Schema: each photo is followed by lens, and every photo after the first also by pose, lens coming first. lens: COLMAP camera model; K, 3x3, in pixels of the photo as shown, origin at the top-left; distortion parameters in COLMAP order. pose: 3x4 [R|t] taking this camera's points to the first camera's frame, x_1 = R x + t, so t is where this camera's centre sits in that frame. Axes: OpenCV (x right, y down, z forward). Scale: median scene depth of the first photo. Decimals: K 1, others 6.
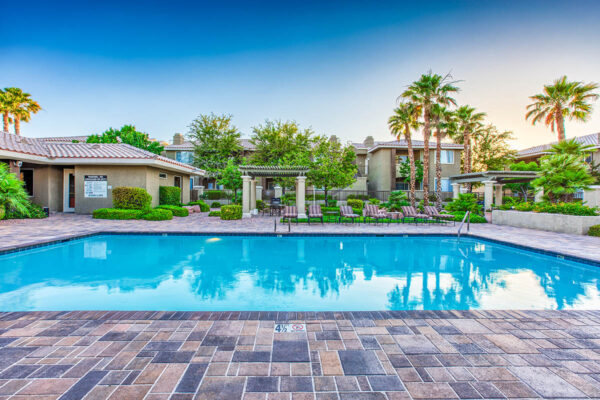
lens RADIAL K [[268.6, 0, 295.6], [0, 268.6, 194.2], [0, 0, 1]] dist [-0.024845, 0.011264]
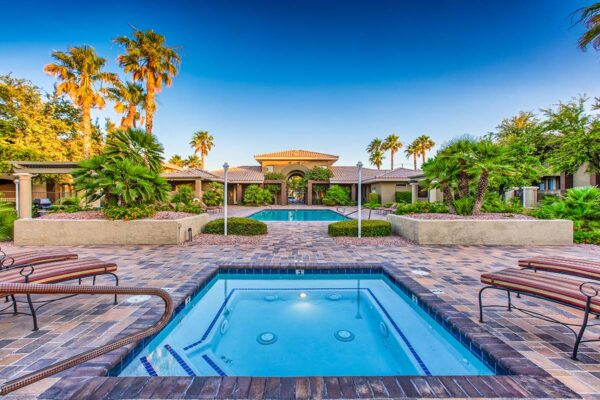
lens RADIAL K [[268.6, 0, 298.2], [0, 268.6, 195.6], [0, 0, 1]] dist [-0.024845, 0.011264]
pose [[-0.017954, -0.012090, -0.999766, 0.977767], [0.004563, 0.999915, -0.012174, 0.010053], [0.999828, -0.004780, -0.017897, 0.318769]]
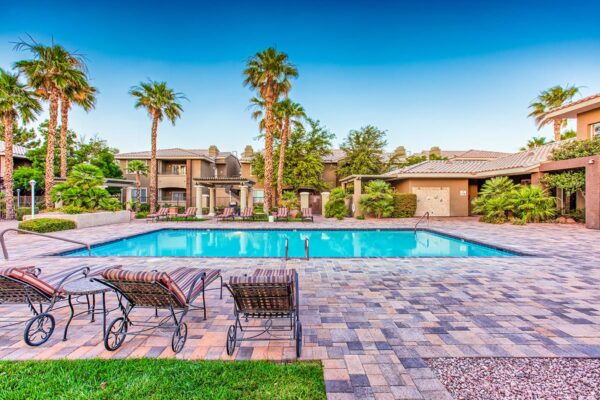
lens RADIAL K [[268.6, 0, 298.3], [0, 268.6, 199.4], [0, 0, 1]] dist [-0.024845, 0.011264]
pose [[-0.999716, -0.010720, 0.021290, -0.029866], [-0.010727, 0.999942, -0.000218, -0.005902], [-0.021286, -0.000447, -0.999773, 0.779936]]
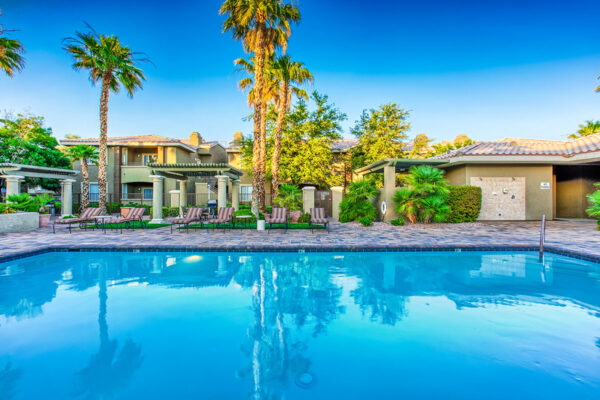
lens RADIAL K [[268.6, 0, 299.5], [0, 268.6, 197.9], [0, 0, 1]] dist [-0.024845, 0.011264]
pose [[-0.999907, -0.009551, 0.009767, -0.009221], [-0.009595, 0.999944, -0.004402, 0.002749], [-0.009725, -0.004495, -0.999943, 0.475232]]
